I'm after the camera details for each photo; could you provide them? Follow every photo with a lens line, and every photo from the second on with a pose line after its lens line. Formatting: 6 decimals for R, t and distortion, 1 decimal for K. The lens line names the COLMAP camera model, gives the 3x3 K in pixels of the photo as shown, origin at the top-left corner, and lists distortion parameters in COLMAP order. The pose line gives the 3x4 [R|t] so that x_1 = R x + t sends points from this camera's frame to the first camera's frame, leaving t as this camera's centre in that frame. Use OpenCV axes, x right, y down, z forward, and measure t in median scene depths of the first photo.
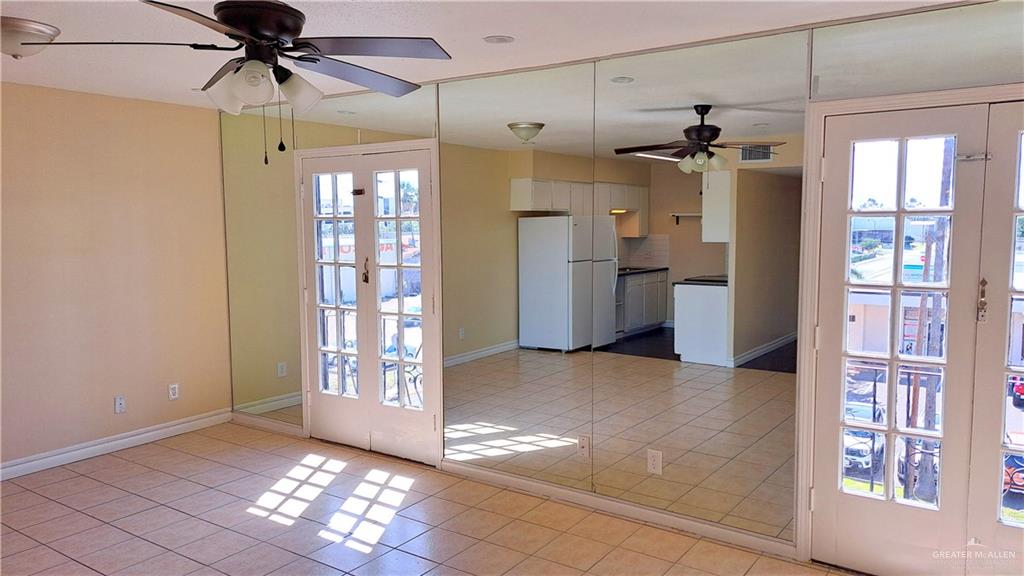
lens RADIAL K [[726.0, 0, 530.4], [0, 726.0, 279.4], [0, 0, 1]] dist [0.035671, -0.035635]
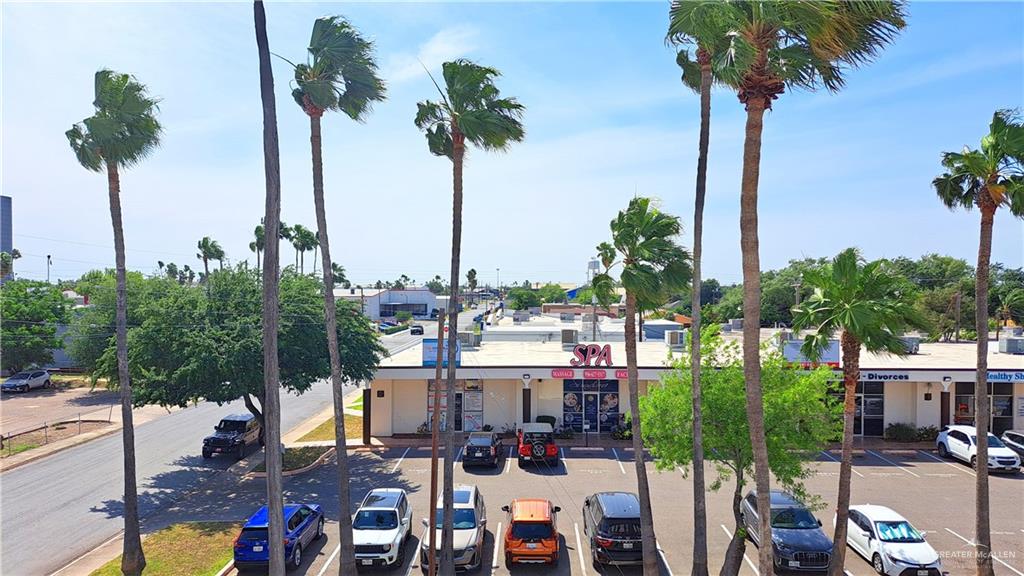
lens RADIAL K [[726.0, 0, 517.1], [0, 726.0, 295.0], [0, 0, 1]] dist [0.035671, -0.035635]
pose [[0.832135, 0.007120, 0.554527, 0.076142], [0.036585, 0.997035, -0.067701, -0.012272], [-0.553364, 0.076624, 0.829407, 0.115216]]
